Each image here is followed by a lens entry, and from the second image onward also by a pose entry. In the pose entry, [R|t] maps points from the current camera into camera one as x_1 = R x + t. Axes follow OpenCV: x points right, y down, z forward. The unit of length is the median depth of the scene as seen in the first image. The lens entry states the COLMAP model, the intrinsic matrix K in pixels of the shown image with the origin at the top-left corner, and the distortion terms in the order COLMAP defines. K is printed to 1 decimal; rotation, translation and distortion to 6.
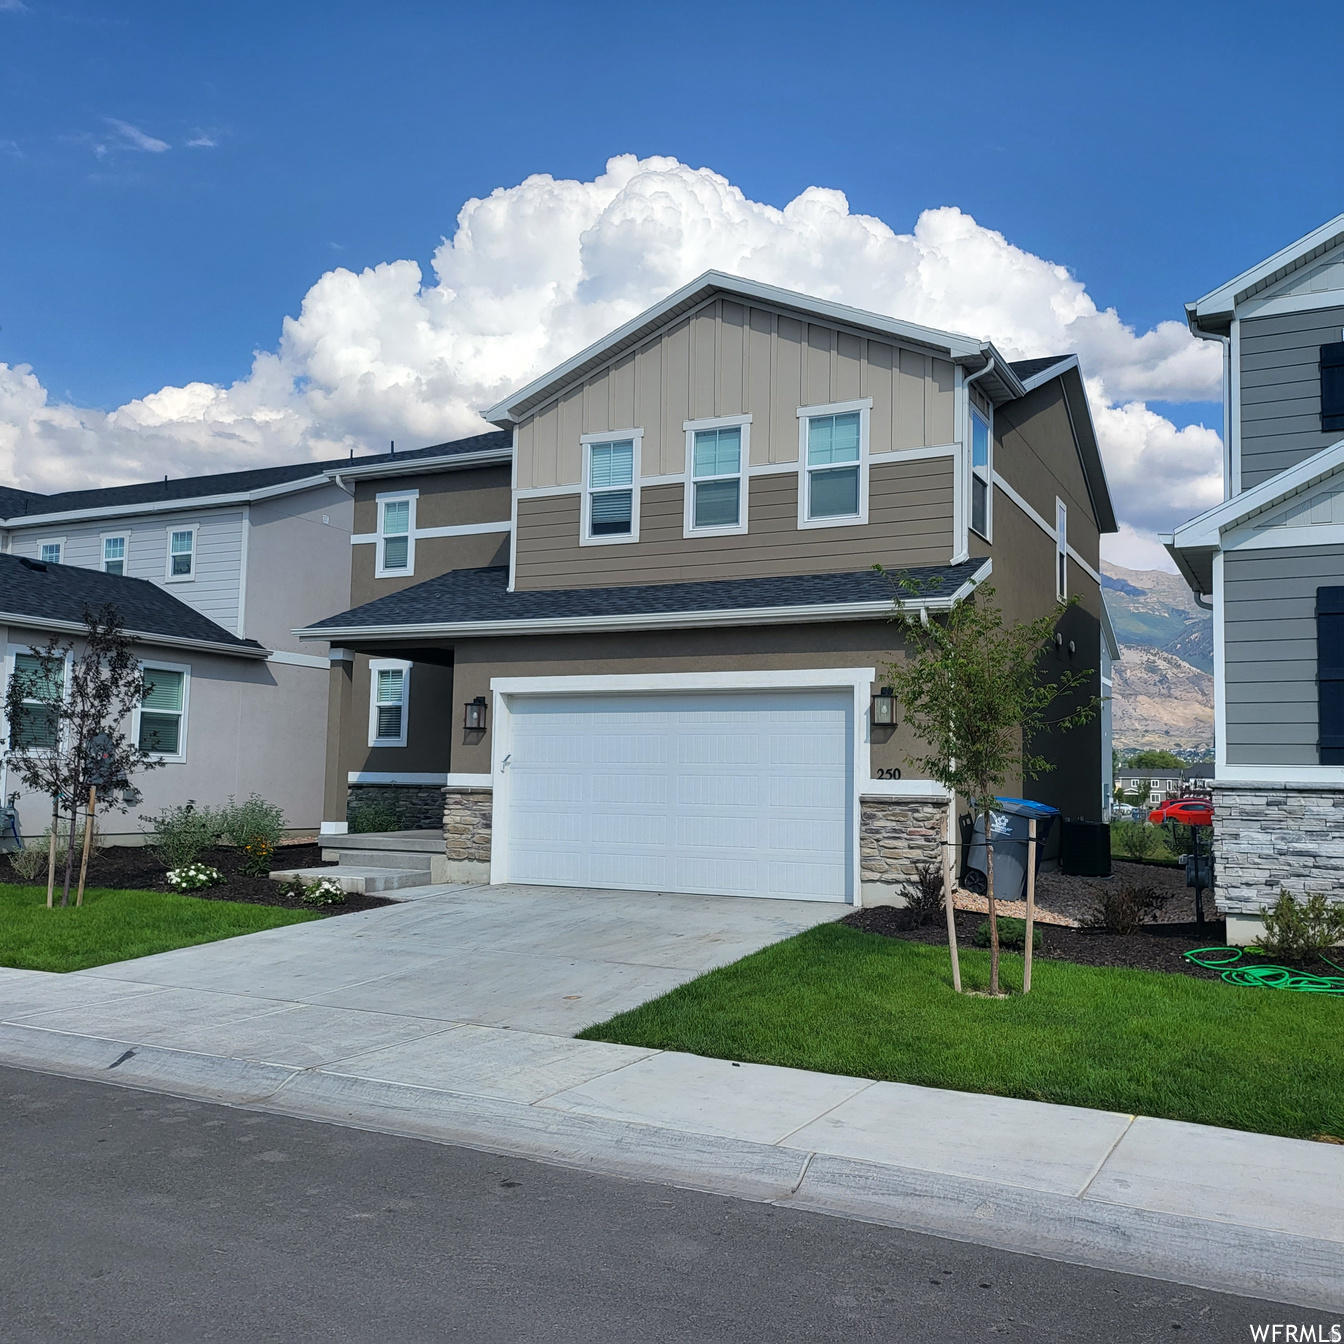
lens RADIAL K [[1262.7, 0, 672.0], [0, 1262.7, 672.0], [0, 0, 1]] dist [0.082897, -0.110267]
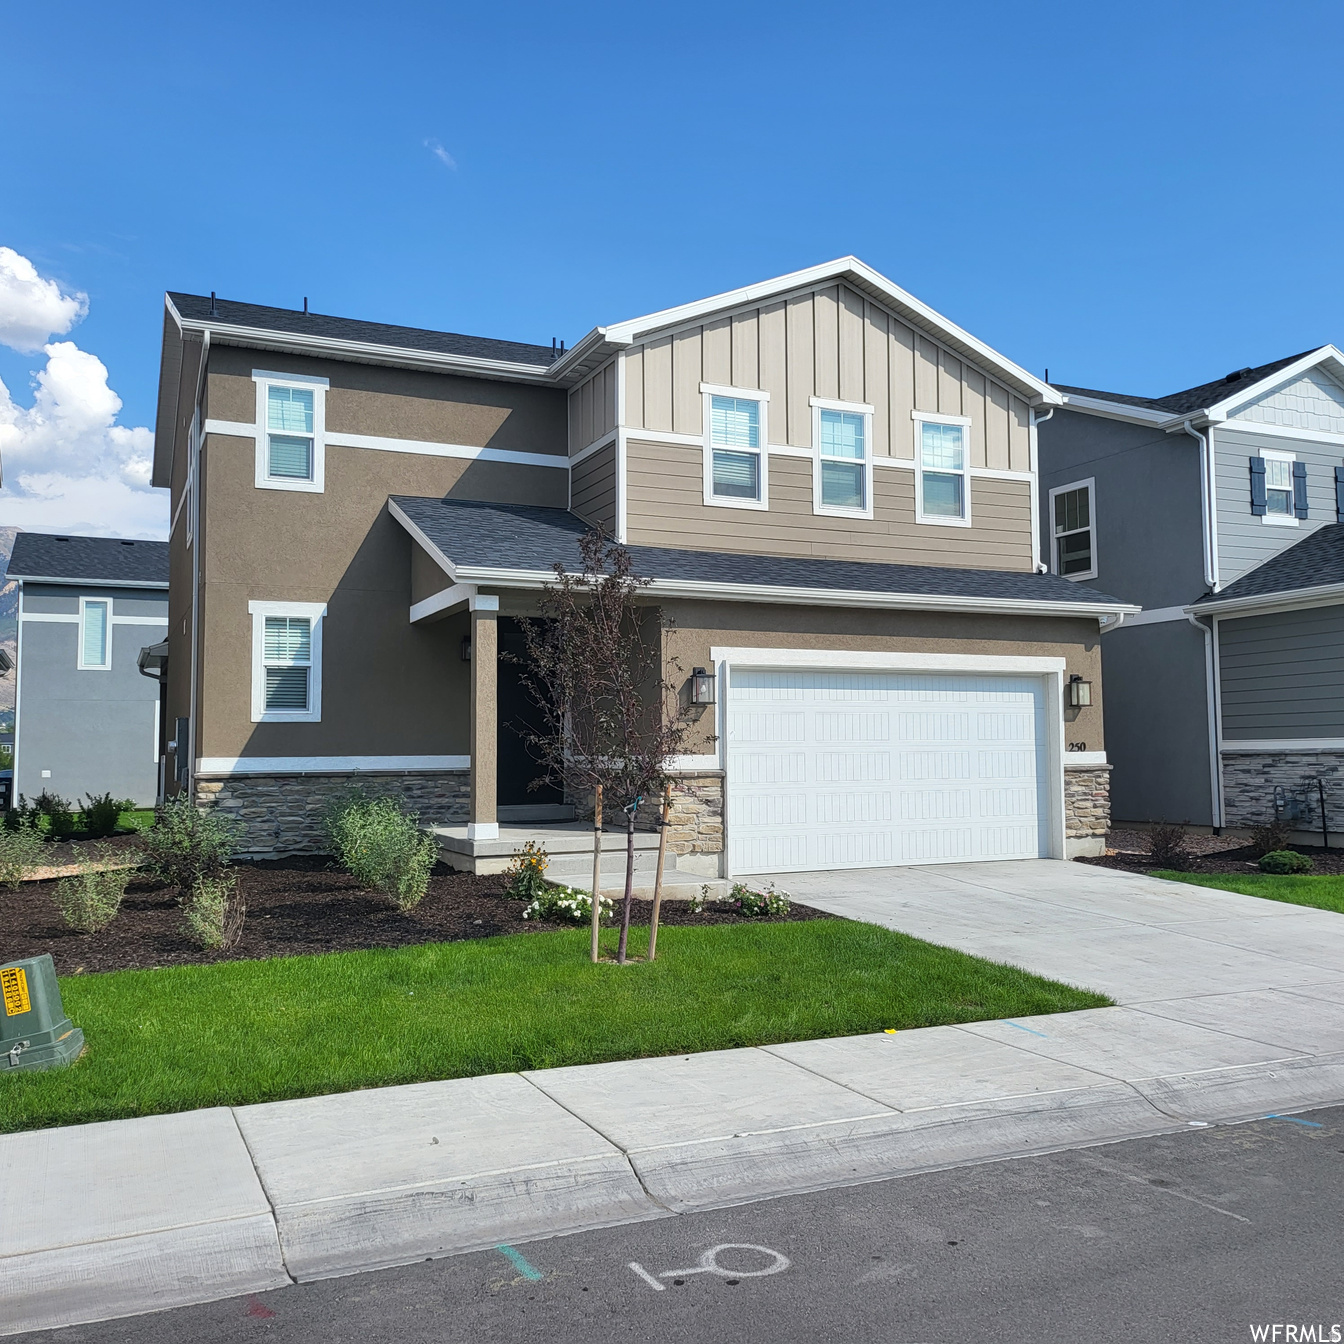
lens RADIAL K [[1271.8, 0, 698.7], [0, 1271.8, 664.6], [0, 0, 1]] dist [0.058327, -0.010287]
pose [[0.606817, 0.030826, 0.794243, -0.849181], [-0.051184, 0.998689, 0.000345, 0.017043], [-0.793192, -0.040862, 0.607600, 0.461685]]
